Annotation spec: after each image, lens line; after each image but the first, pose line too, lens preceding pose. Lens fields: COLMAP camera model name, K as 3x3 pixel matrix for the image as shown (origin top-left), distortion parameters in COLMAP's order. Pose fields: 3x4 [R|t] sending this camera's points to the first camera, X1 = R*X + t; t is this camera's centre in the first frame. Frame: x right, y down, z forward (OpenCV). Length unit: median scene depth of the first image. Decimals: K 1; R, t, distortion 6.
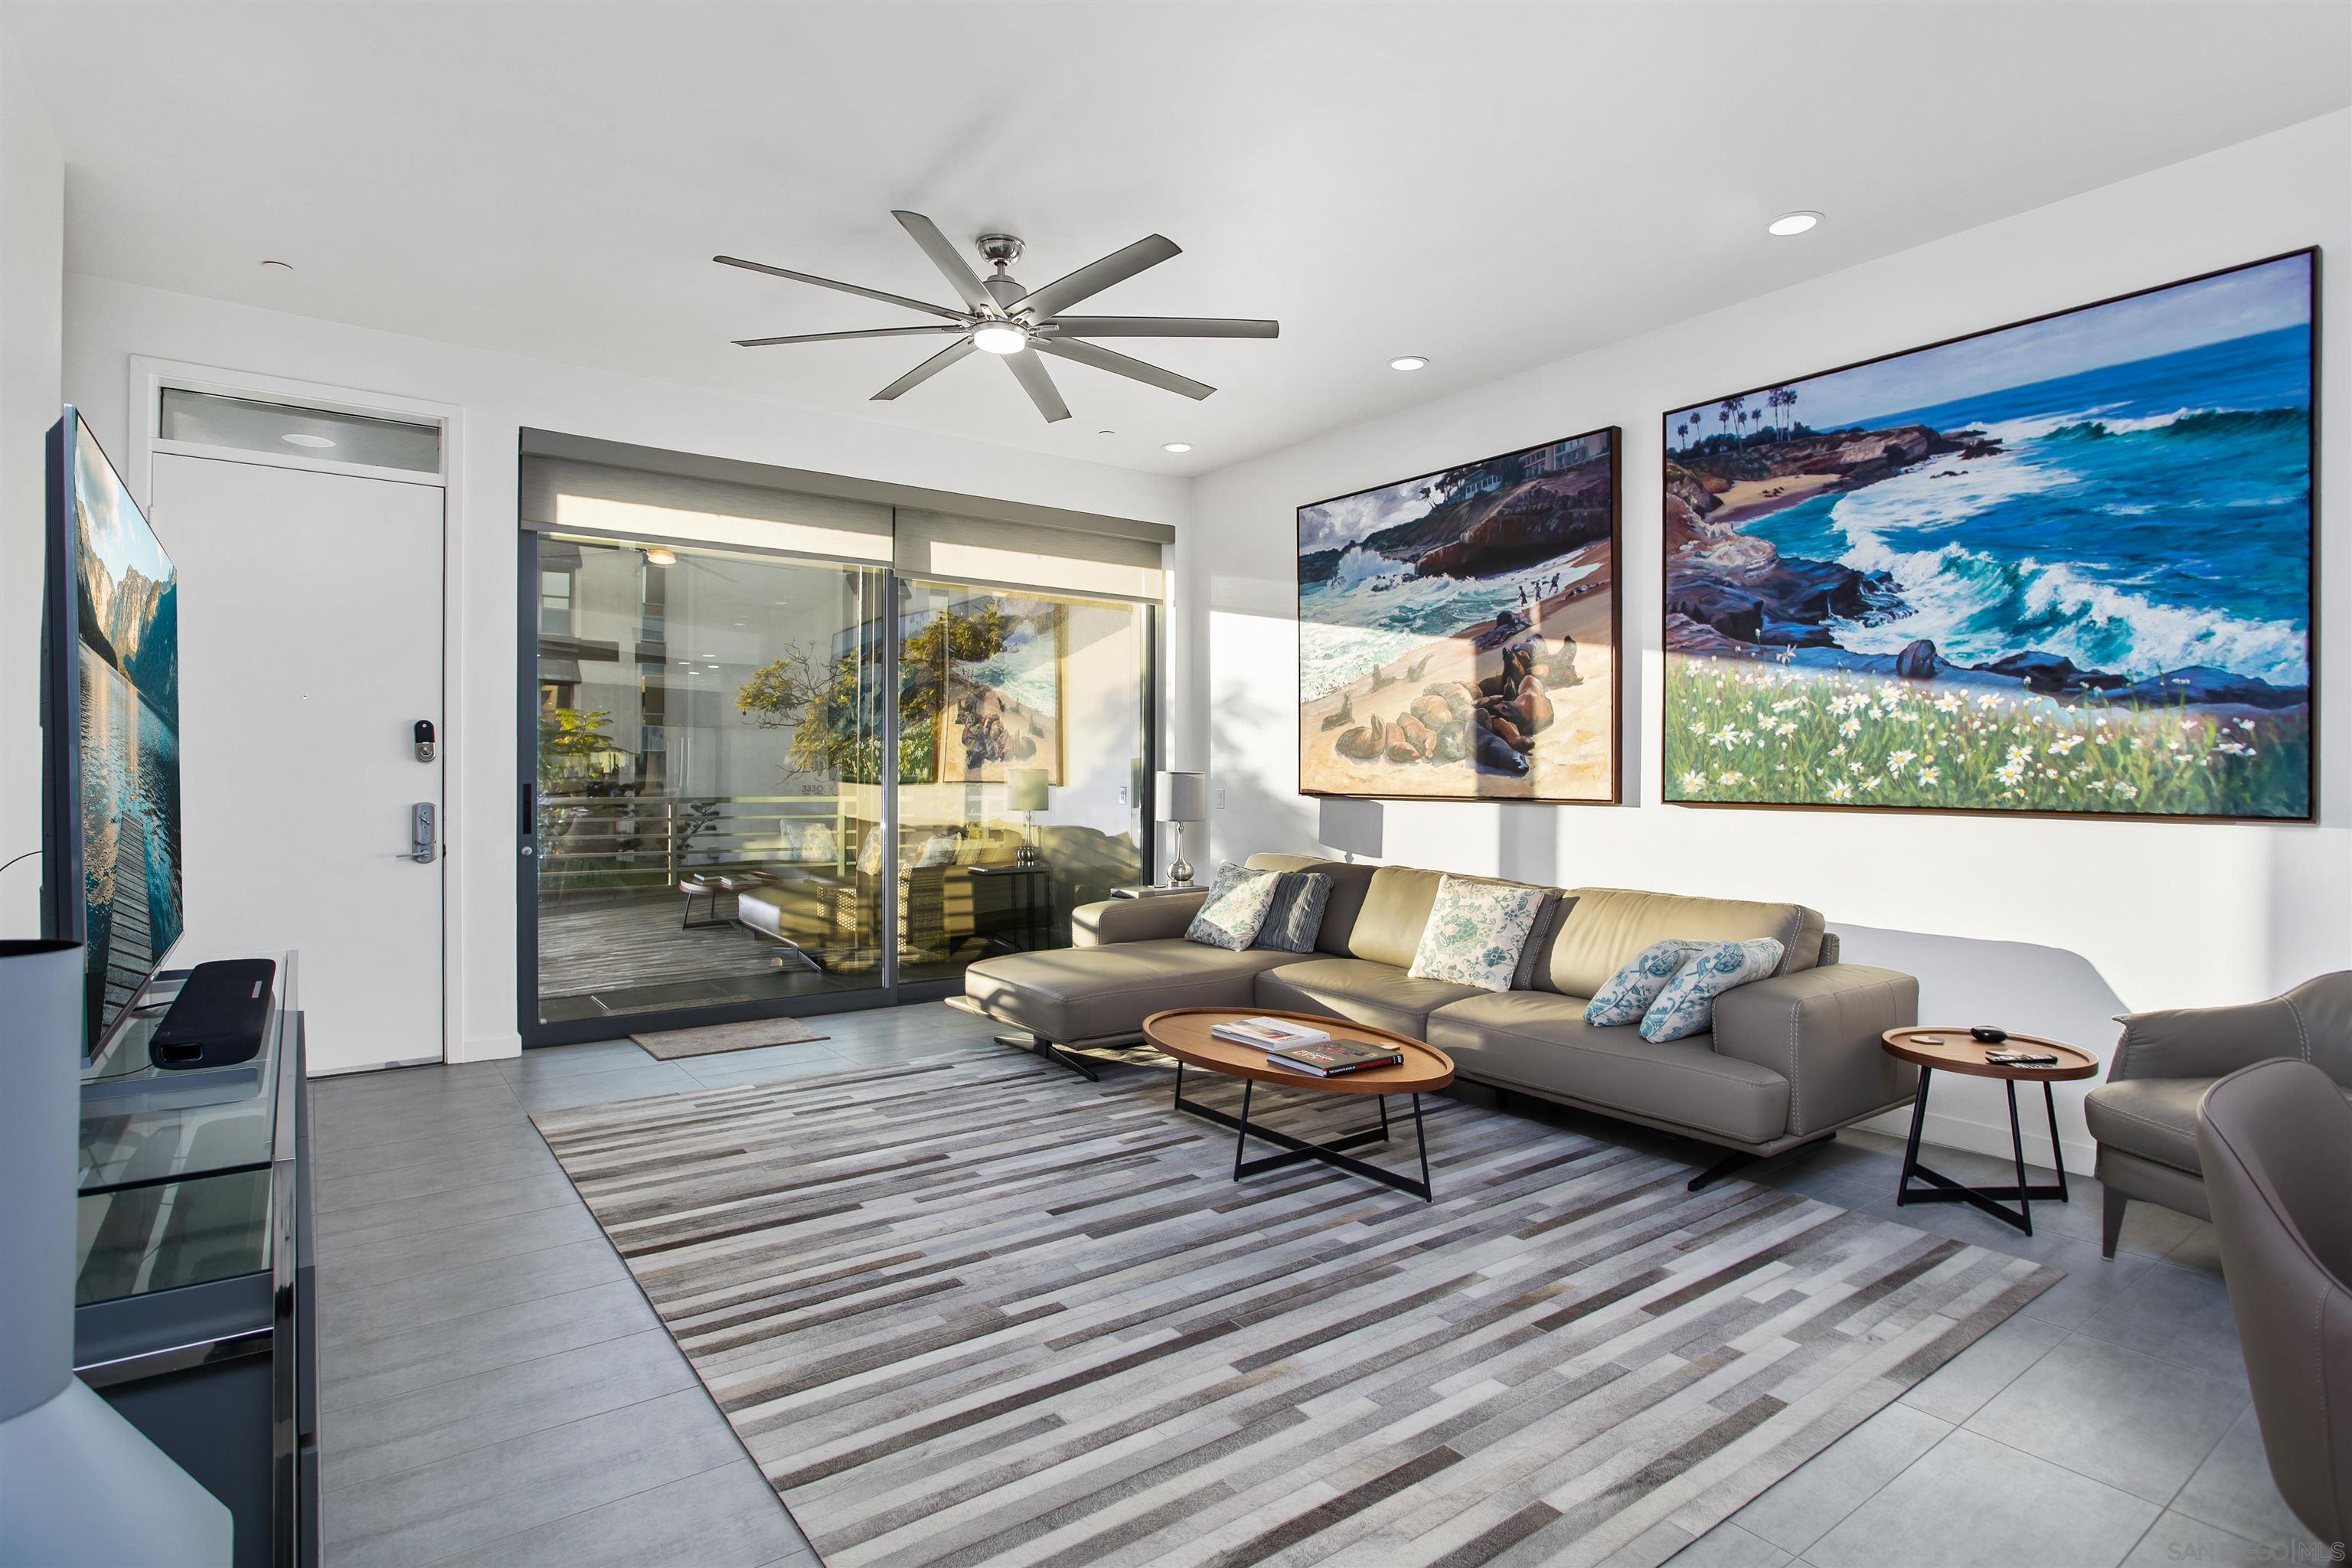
lens RADIAL K [[1194.6, 0, 1162.6], [0, 1194.6, 769.3], [0, 0, 1]] dist [-0.009573, 0.001189]
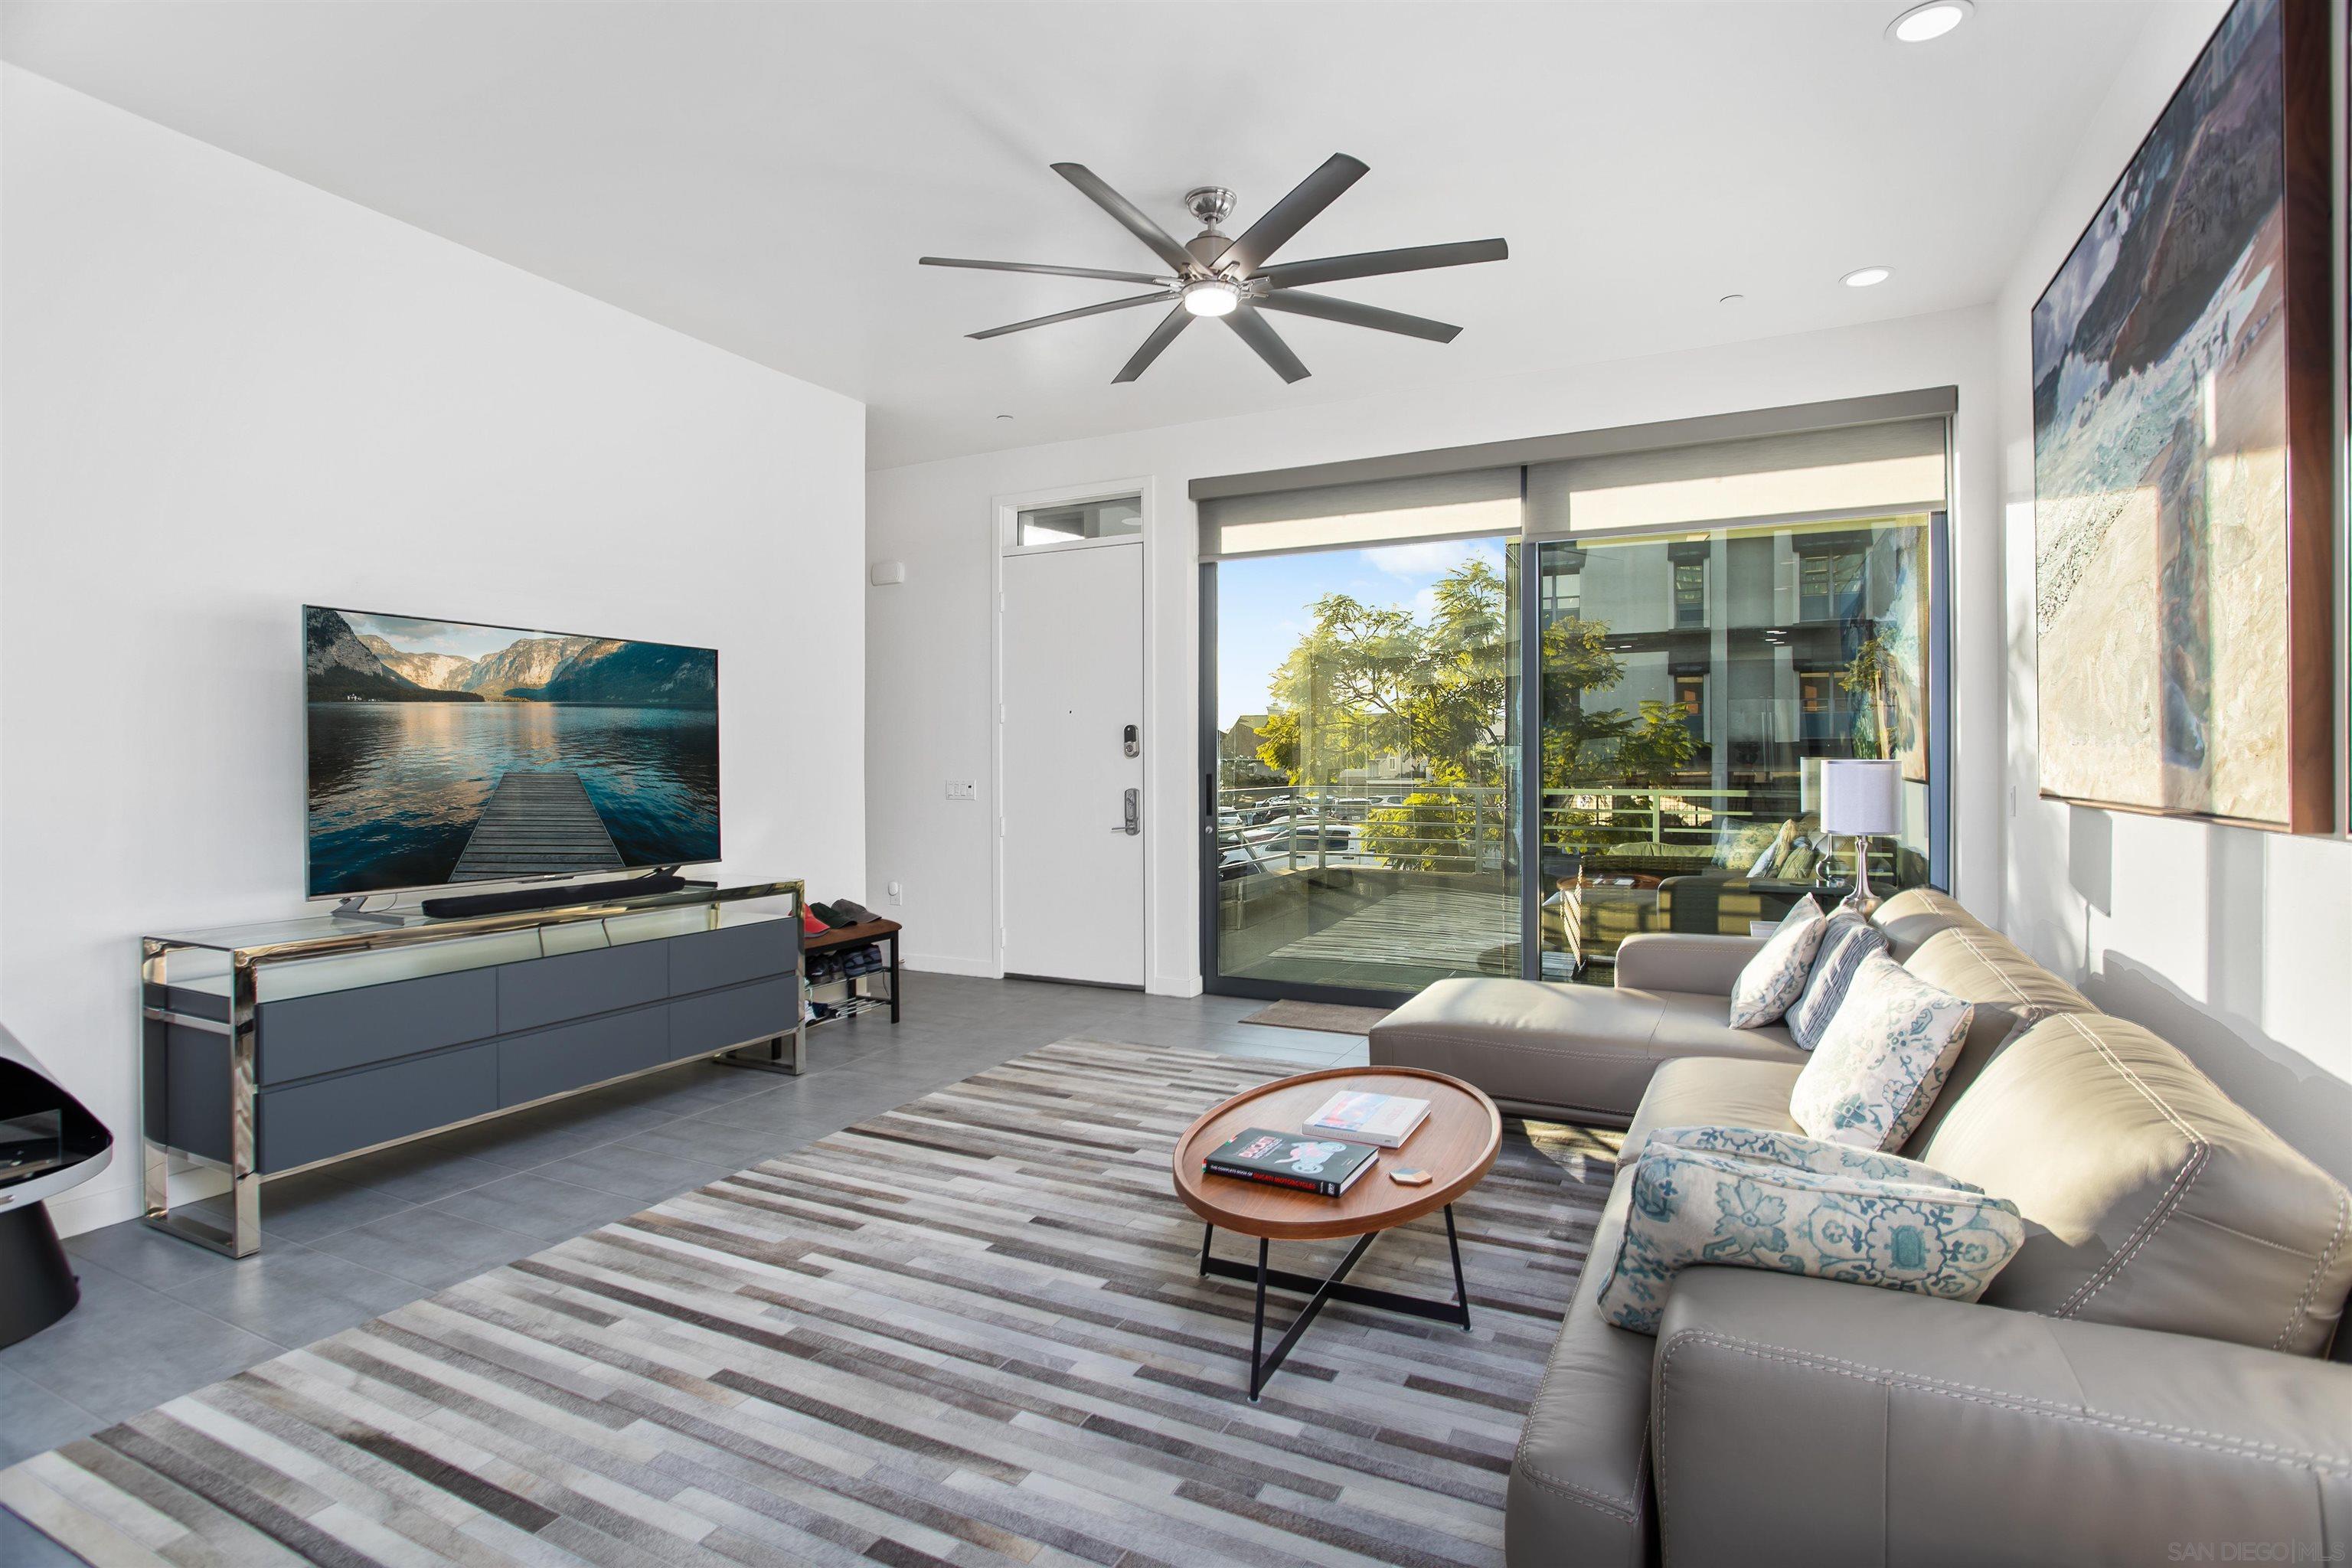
lens RADIAL K [[1182.2, 0, 1167.2], [0, 1182.2, 758.1], [0, 0, 1]] dist [-0.011514, 0.001896]
pose [[0.441627, -0.008066, -0.897162, 0.671996], [0.008198, 0.999954, -0.004955, 0.001633], [0.897161, -0.005166, 0.441673, 0.554273]]
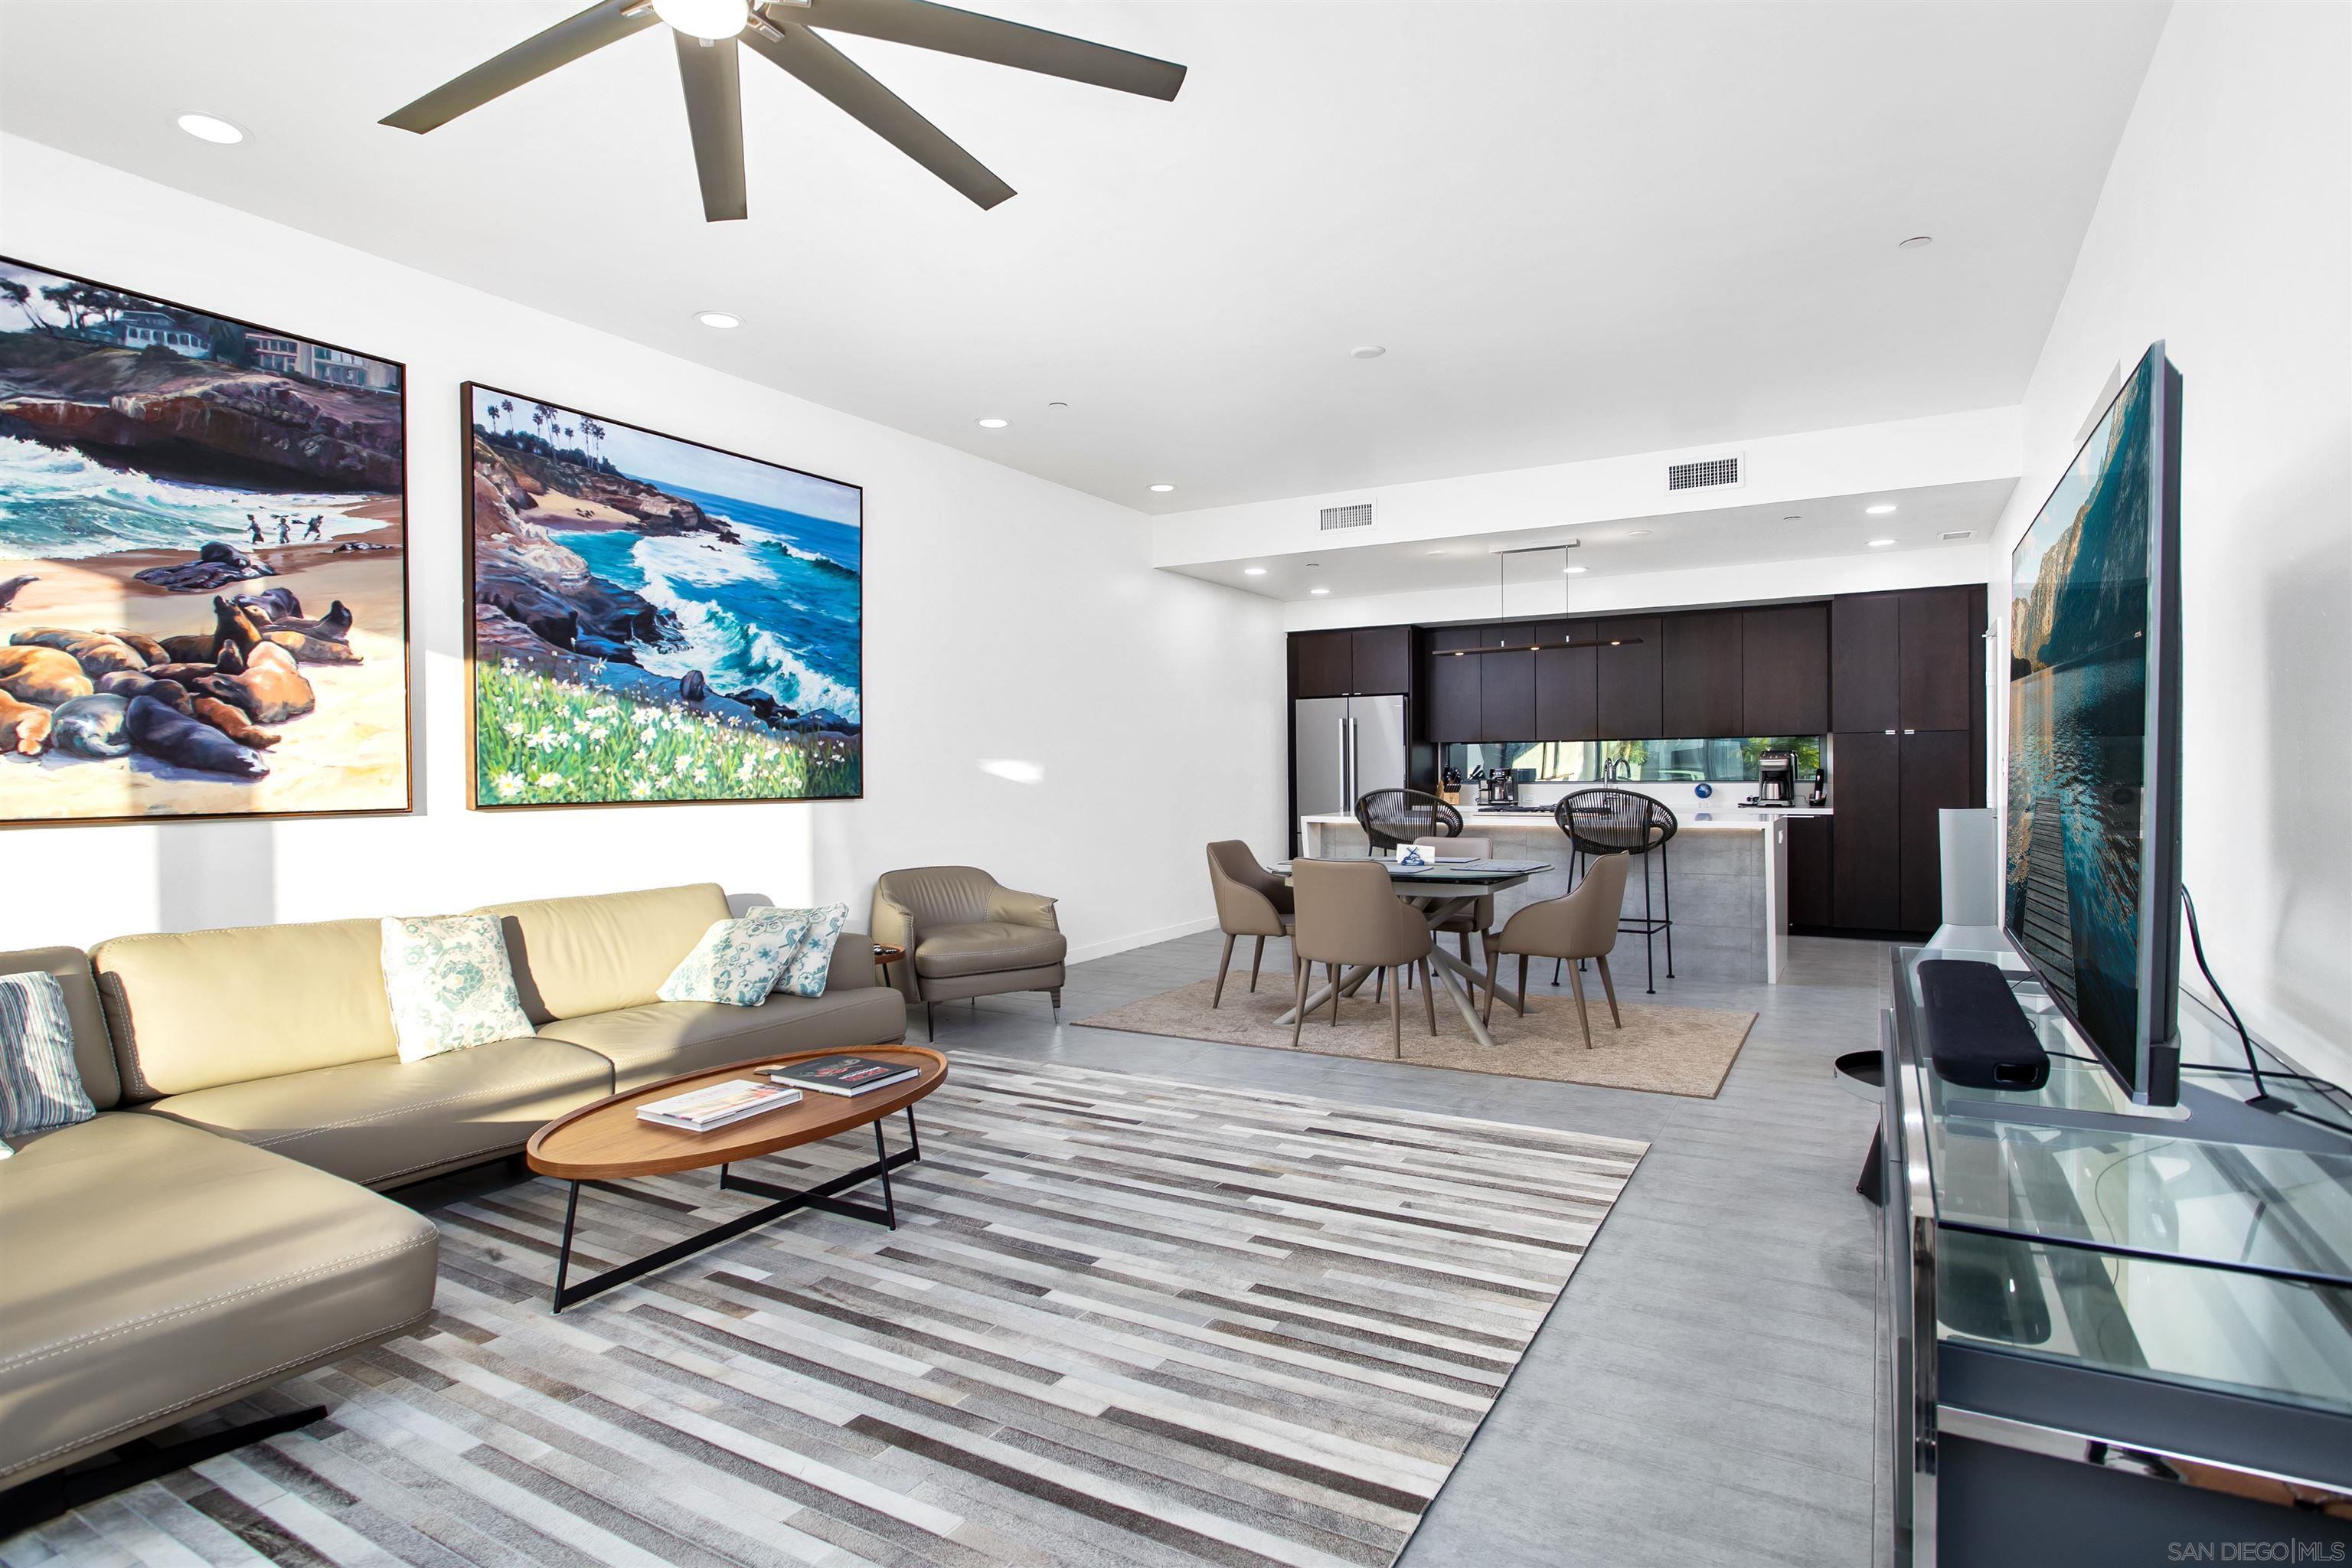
lens RADIAL K [[1194.6, 0, 1162.6], [0, 1194.6, 769.3], [0, 0, 1]] dist [-0.009573, 0.001189]
pose [[-0.388754, 0.002725, 0.921337, -0.746378], [0.007599, 0.999971, 0.000249, 0.002410], [-0.921310, 0.007098, -0.388764, 1.032708]]
